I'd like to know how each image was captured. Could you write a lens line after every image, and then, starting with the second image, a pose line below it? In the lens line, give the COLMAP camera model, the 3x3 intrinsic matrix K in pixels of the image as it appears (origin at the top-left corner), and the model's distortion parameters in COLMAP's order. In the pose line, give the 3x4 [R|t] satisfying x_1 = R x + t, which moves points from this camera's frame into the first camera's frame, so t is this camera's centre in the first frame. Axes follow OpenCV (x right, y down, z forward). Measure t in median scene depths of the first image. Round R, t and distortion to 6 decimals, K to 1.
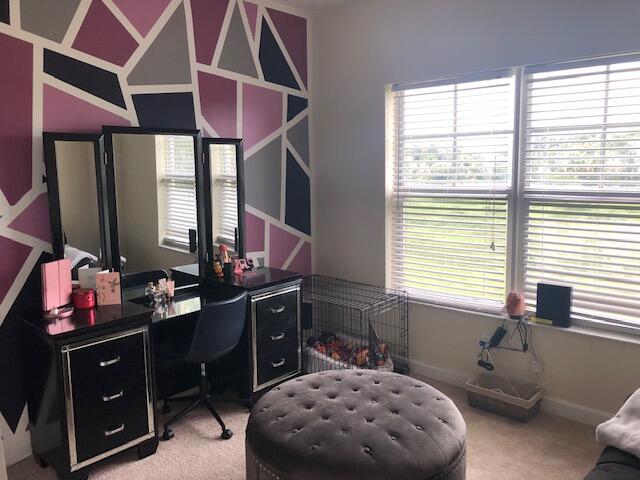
lens RADIAL K [[519.8, 0, 320.0], [0, 519.8, 240.0], [0, 0, 1]] dist [0.001870, -0.009723]
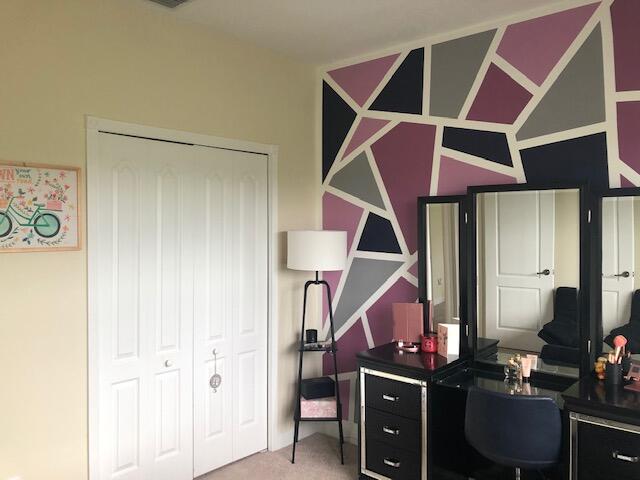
lens RADIAL K [[533.3, 0, 319.0], [0, 533.3, 230.3], [0, 0, 1]] dist [-0.008096, -0.005260]
pose [[-0.009972, 0.015606, -0.999828, 0.624542], [-0.147923, 0.988854, 0.016910, -0.099873], [0.988949, 0.148066, -0.007552, 0.679949]]
